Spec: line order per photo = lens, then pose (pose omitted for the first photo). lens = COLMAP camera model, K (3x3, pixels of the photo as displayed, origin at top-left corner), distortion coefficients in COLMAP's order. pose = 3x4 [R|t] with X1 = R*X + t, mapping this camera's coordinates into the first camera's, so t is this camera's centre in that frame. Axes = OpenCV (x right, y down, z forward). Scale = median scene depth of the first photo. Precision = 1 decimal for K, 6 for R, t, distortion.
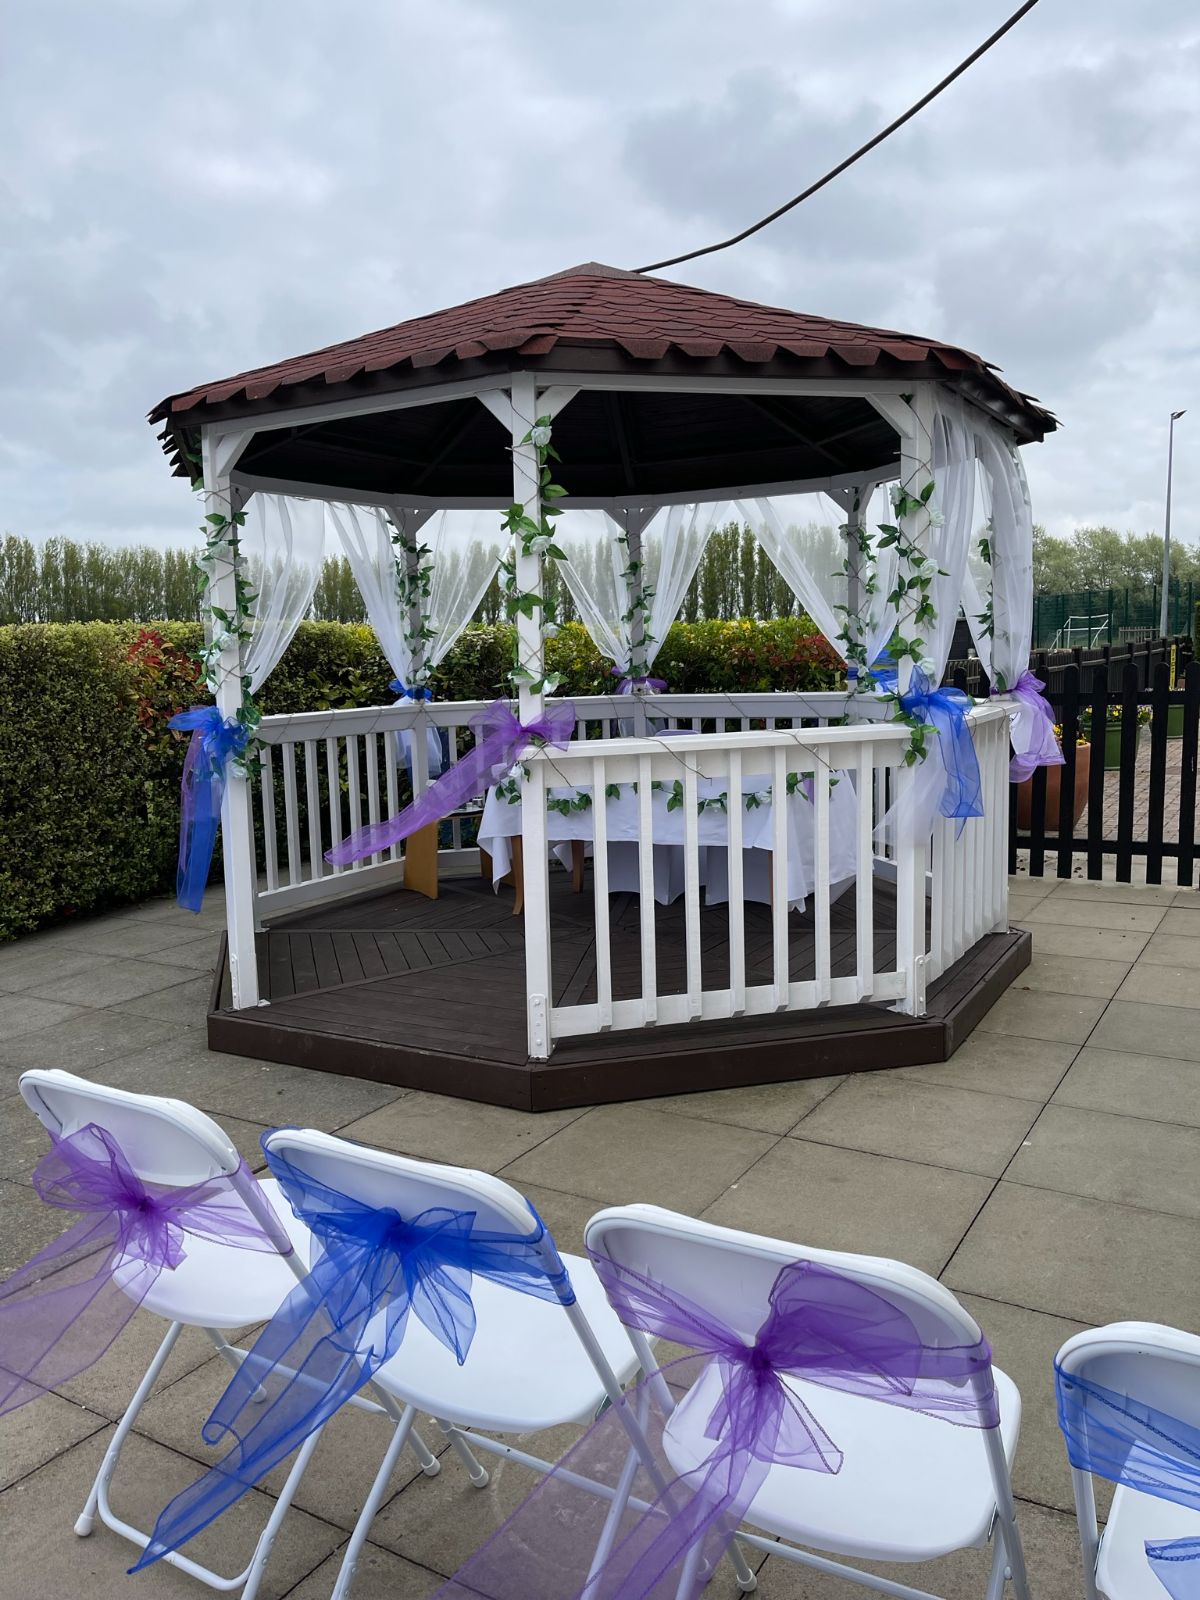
lens RADIAL K [[1209.5, 0, 607.0], [0, 1209.5, 796.5], [0, 0, 1]] dist [0.053329, -0.004859]
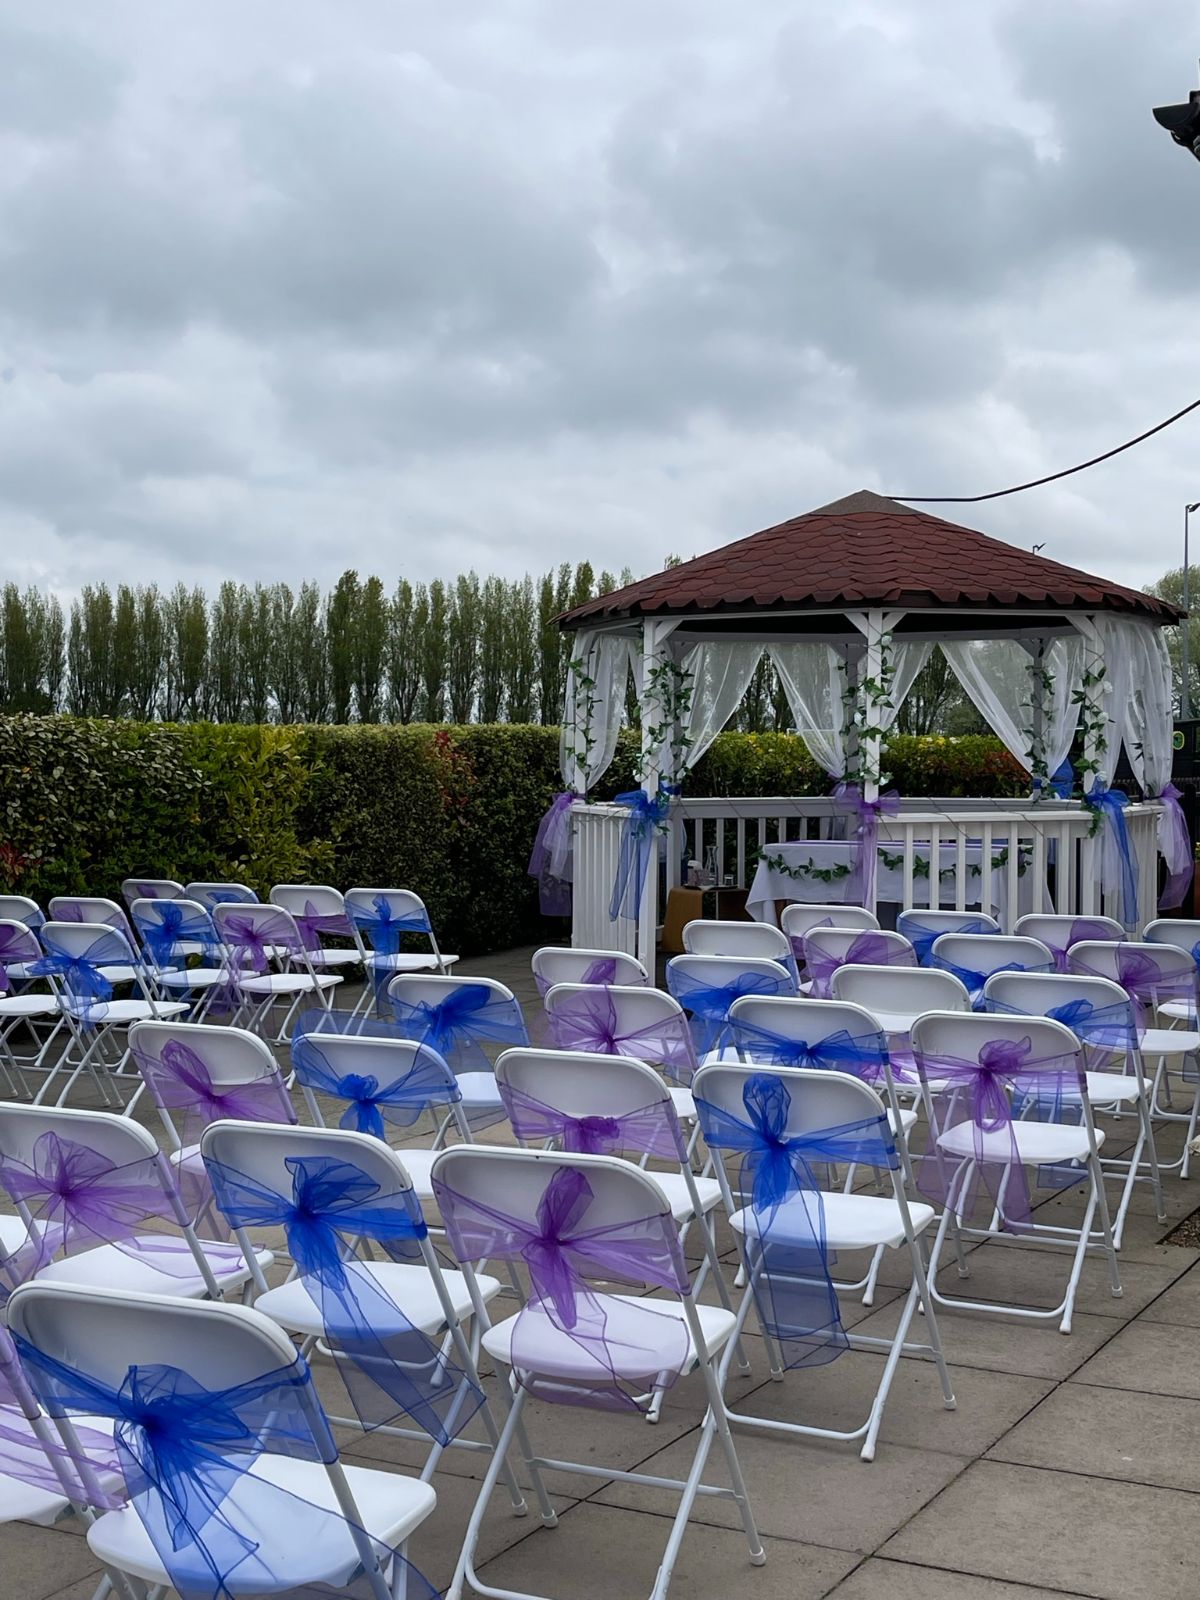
lens RADIAL K [[2047.0, 0, 597.7], [0, 2047.0, 804.2], [0, 0, 1]] dist [0.081318, 0.000000]
pose [[0.999088, 0.029054, 0.031293, -0.390063], [-0.025937, 0.995062, -0.095805, 0.165807], [-0.033922, 0.094906, 0.994908, -1.348621]]
